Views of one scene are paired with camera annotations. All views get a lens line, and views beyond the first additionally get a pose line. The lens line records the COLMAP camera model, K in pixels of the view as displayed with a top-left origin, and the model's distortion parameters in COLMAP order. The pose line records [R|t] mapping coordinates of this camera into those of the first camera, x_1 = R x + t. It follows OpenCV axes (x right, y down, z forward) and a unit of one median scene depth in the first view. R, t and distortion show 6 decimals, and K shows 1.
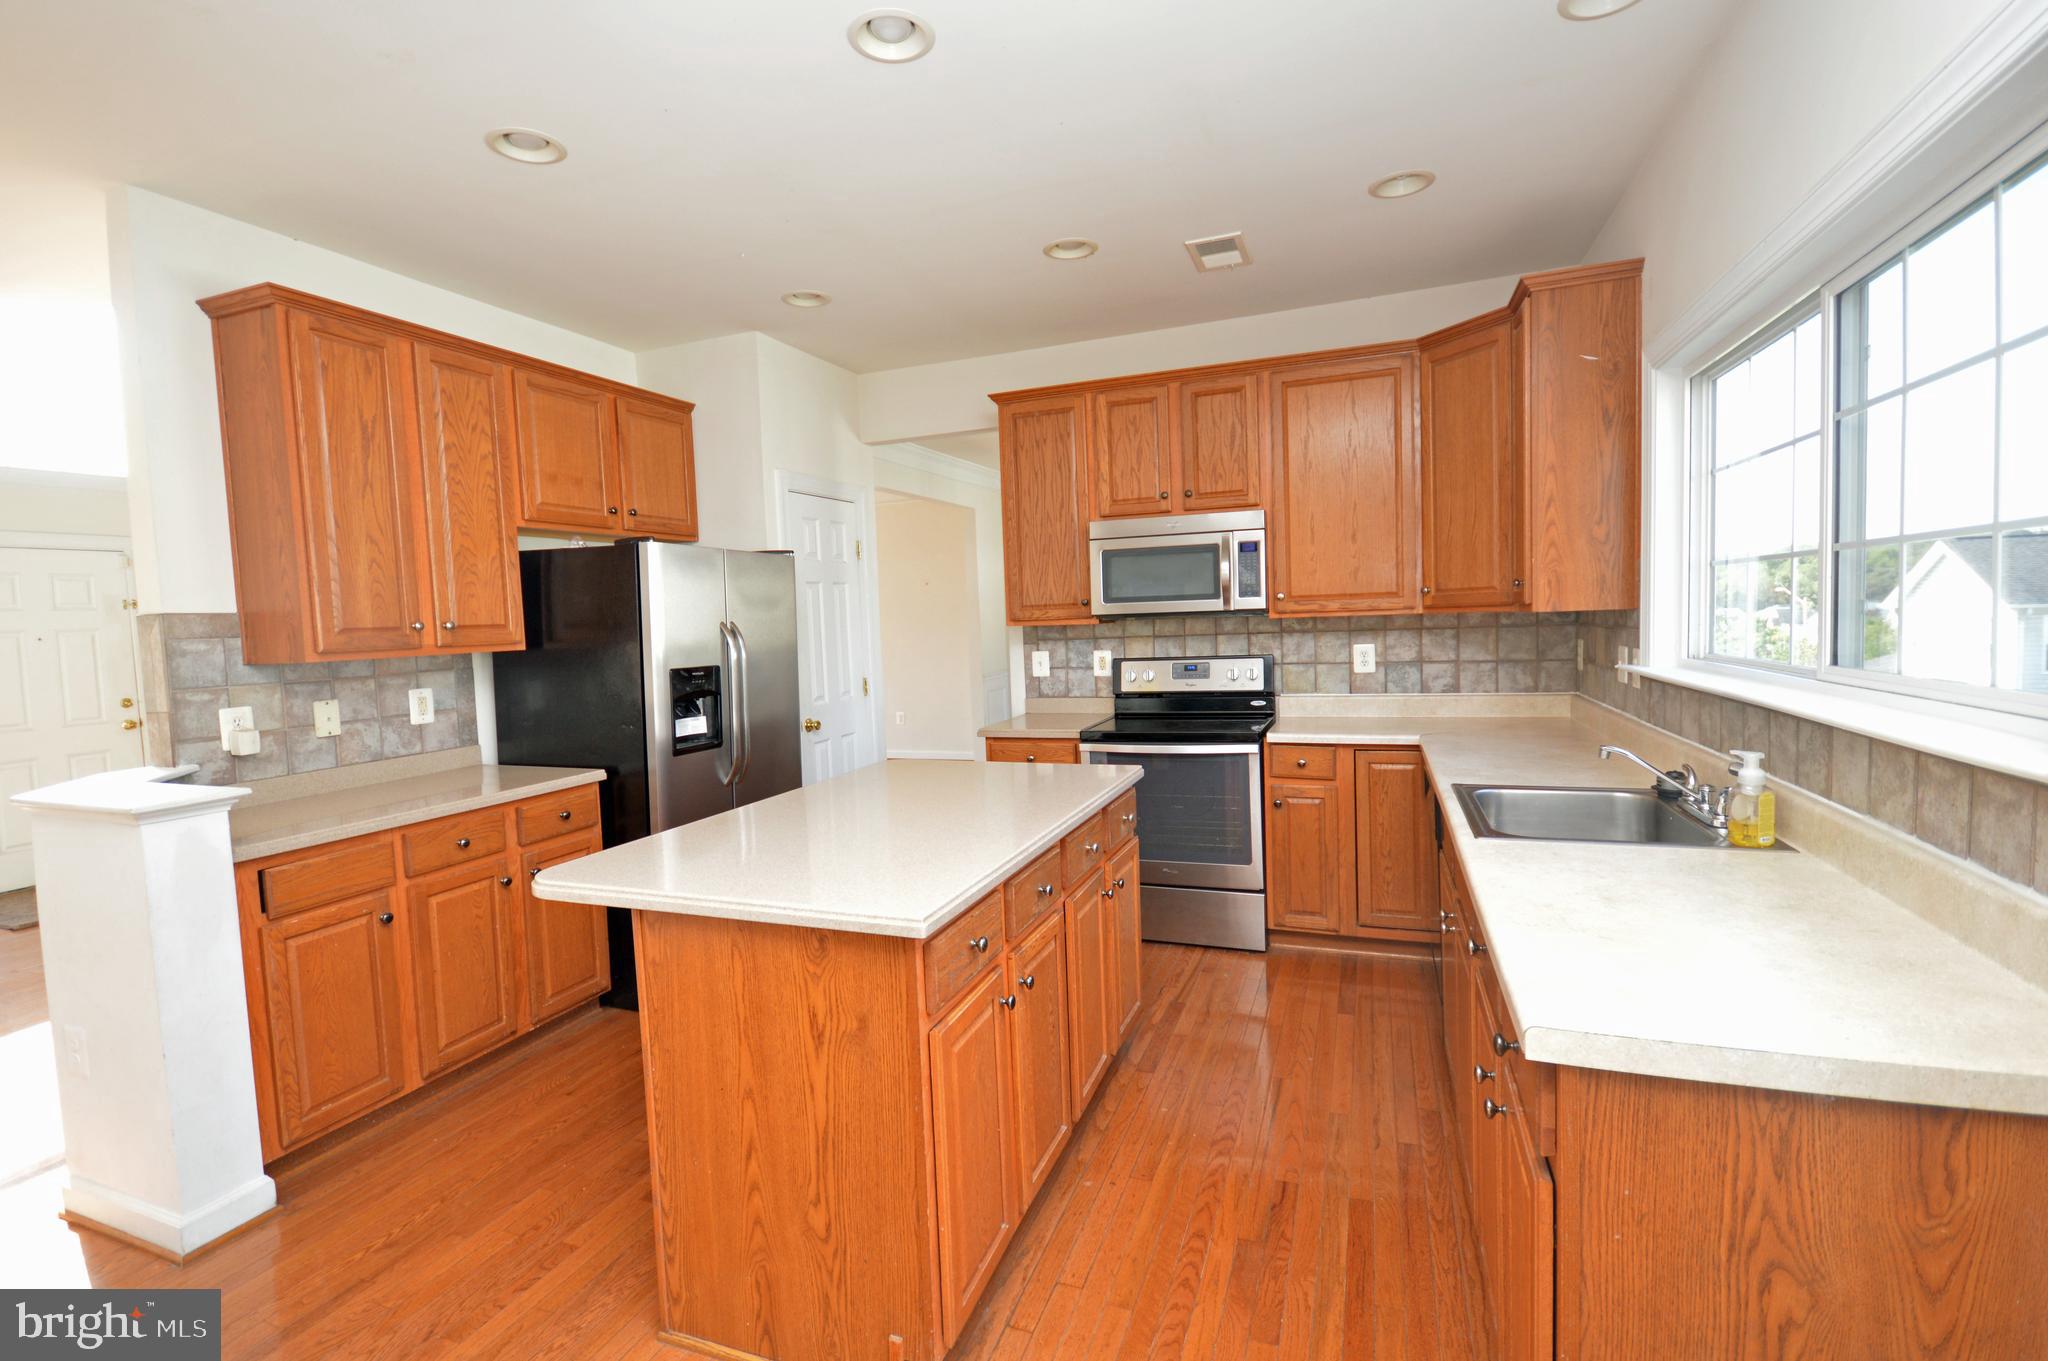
lens RADIAL K [[926.6, 0, 1019.1], [0, 926.6, 675.0], [0, 0, 1]] dist [0.007463, -0.005893]
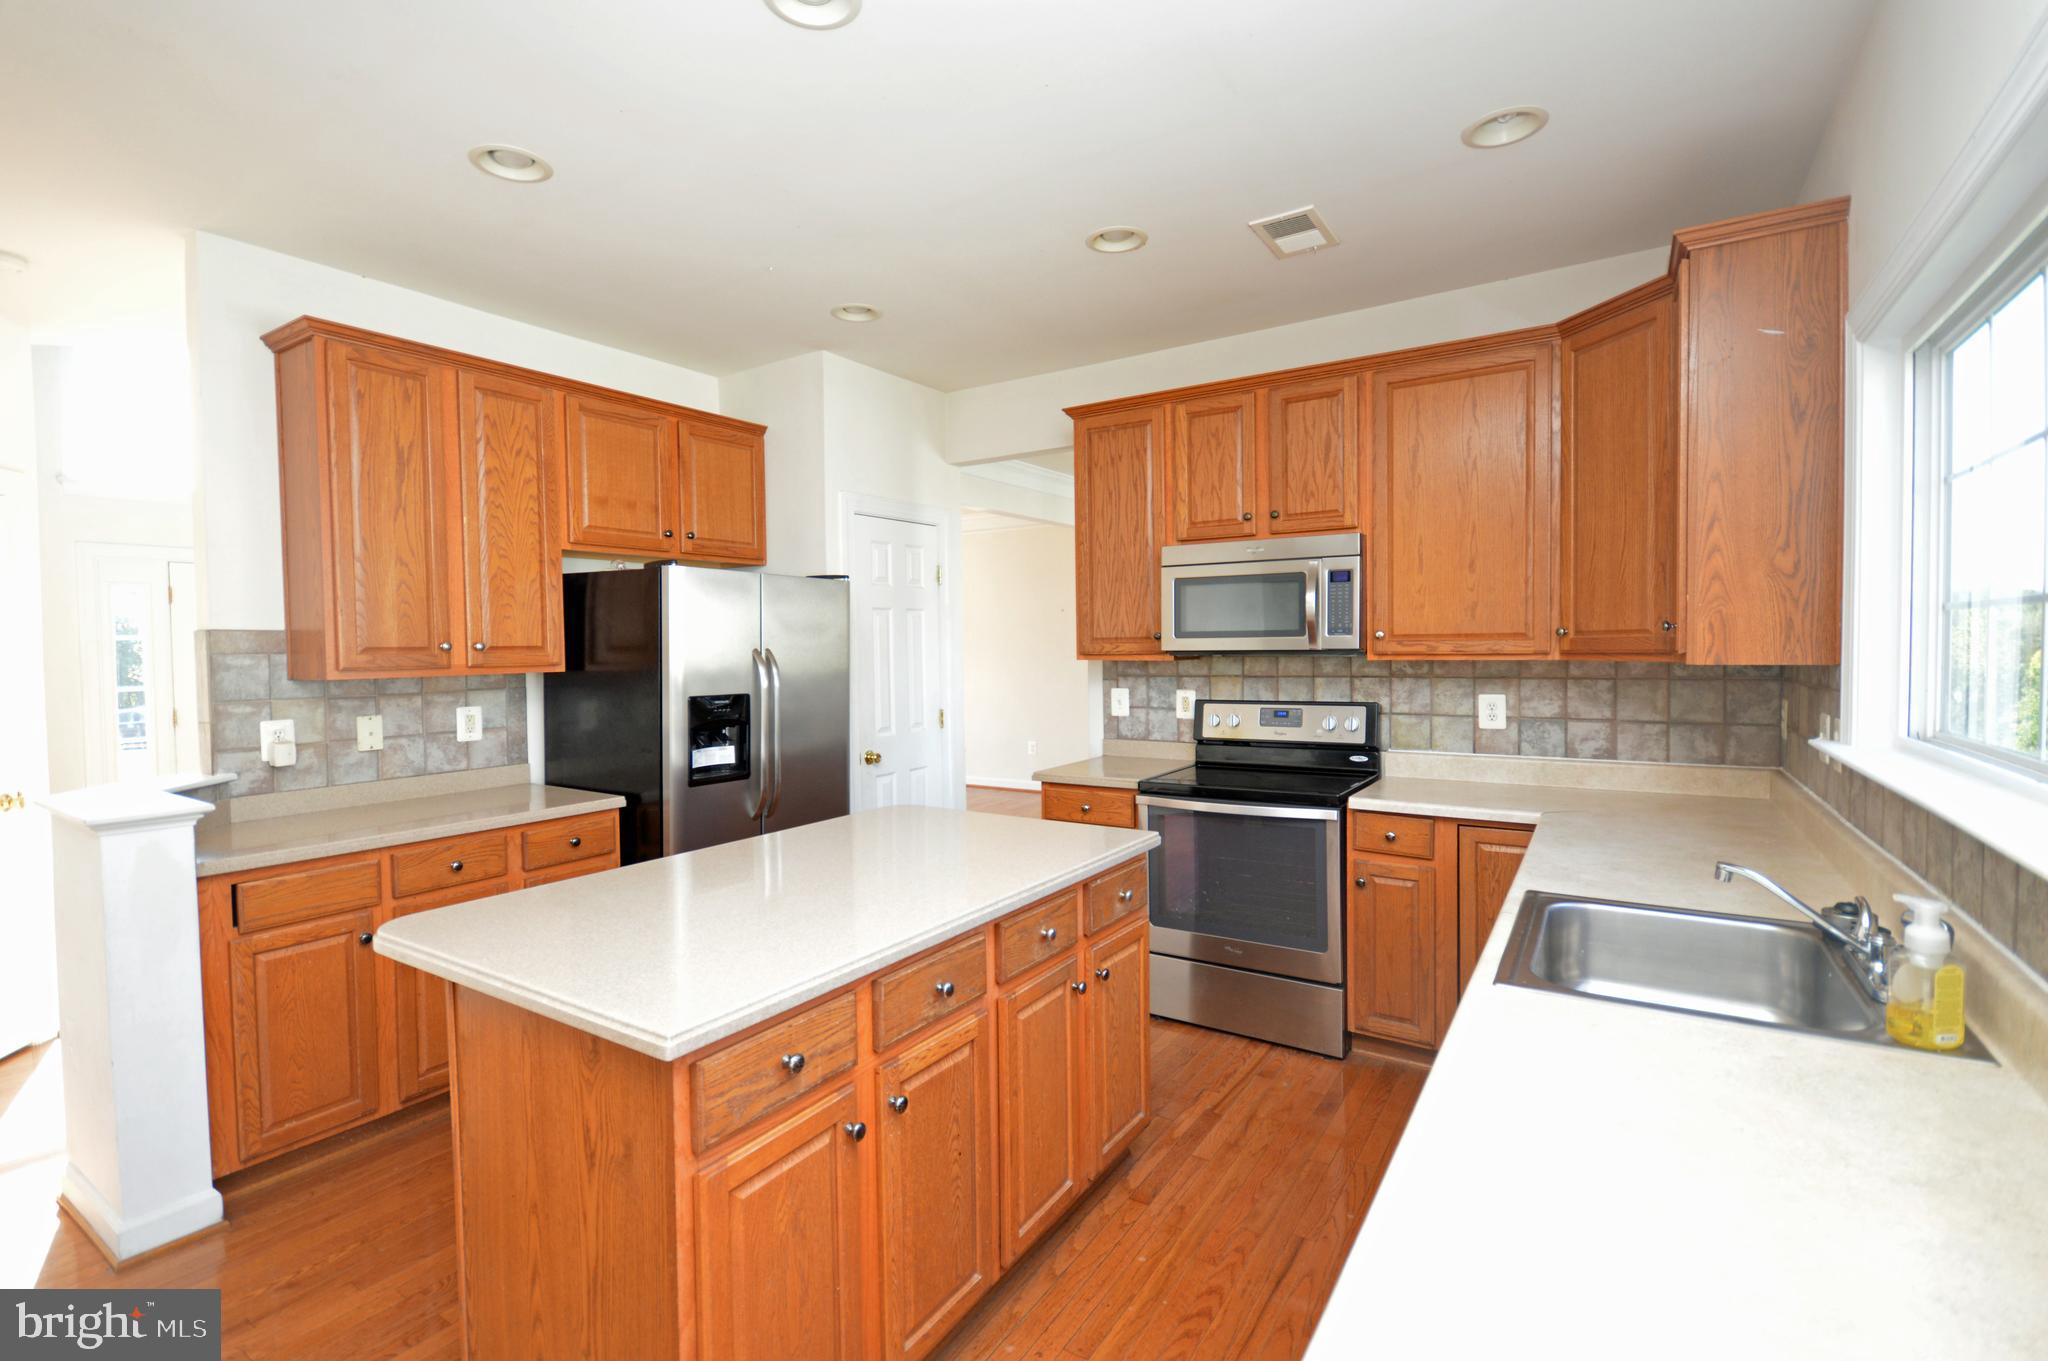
lens RADIAL K [[926.6, 0, 1019.4], [0, 926.6, 677.3], [0, 0, 1]] dist [0.007463, -0.005893]
pose [[0.977501, 0.032211, -0.208456, 0.151024], [-0.037255, 0.999099, -0.020317, -0.018443], [0.207614, 0.027626, 0.977821, 0.116306]]
